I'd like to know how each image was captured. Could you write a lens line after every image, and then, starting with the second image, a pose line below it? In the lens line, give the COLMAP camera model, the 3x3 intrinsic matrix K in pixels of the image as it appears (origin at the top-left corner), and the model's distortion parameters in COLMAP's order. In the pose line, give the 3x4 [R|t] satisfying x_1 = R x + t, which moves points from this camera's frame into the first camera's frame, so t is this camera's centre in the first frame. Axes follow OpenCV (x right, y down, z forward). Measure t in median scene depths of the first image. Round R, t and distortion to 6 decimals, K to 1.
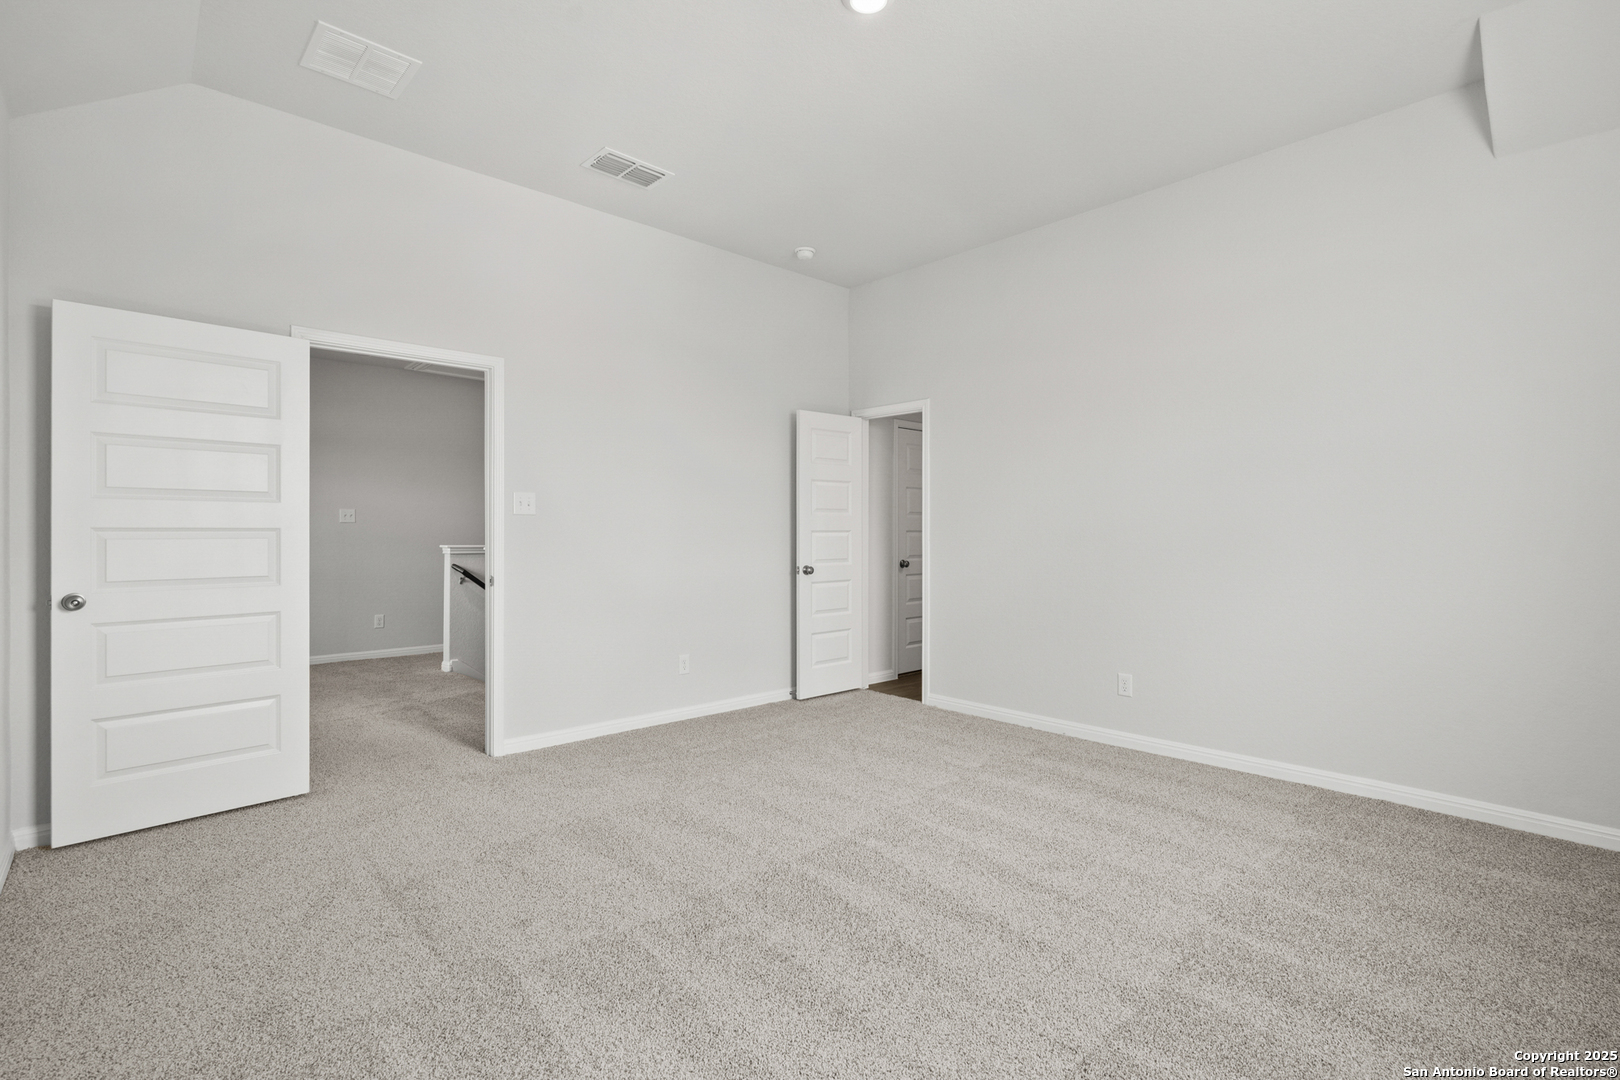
lens RADIAL K [[723.1, 0, 810.0], [0, 723.1, 540.0], [0, 0, 1]] dist [-0.001237, -0.000107]
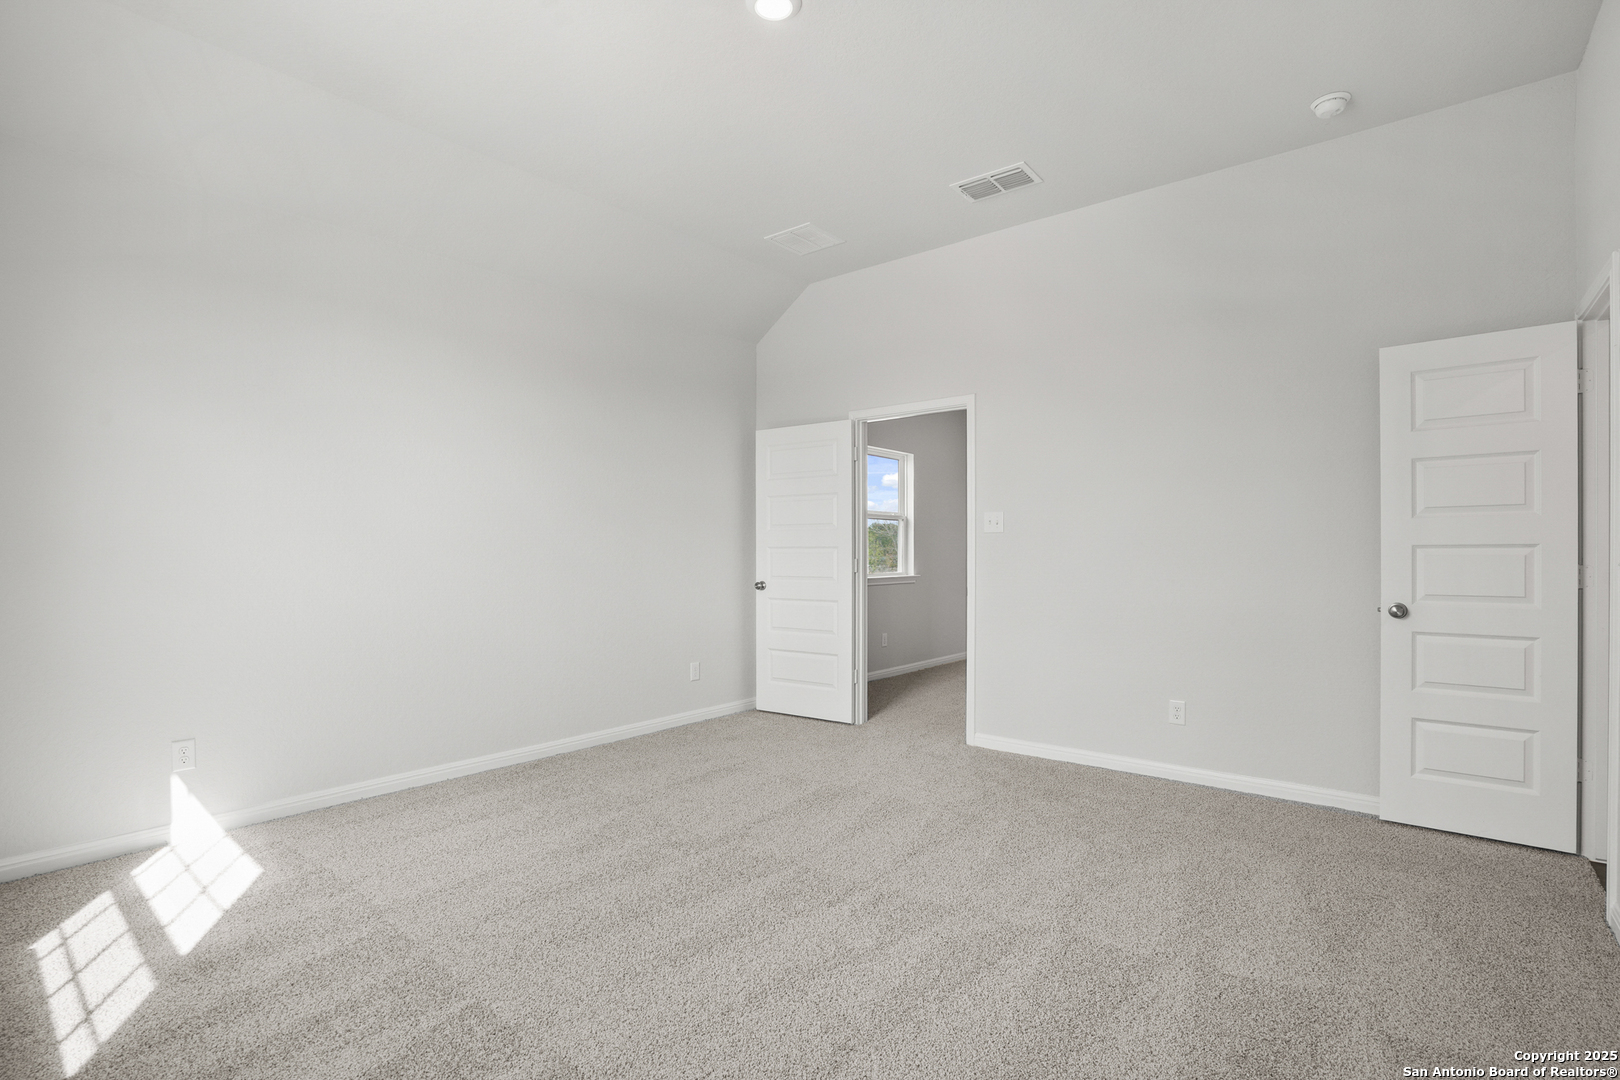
lens RADIAL K [[745.6, 0, 804.5], [0, 745.6, 561.2], [0, 0, 1]] dist [-0.003842, -0.000334]
pose [[0.177062, 0.021818, -0.983958, 0.665431], [-0.003506, 0.999762, 0.021537, -0.015154], [0.984193, -0.000364, 0.177096, 0.520798]]
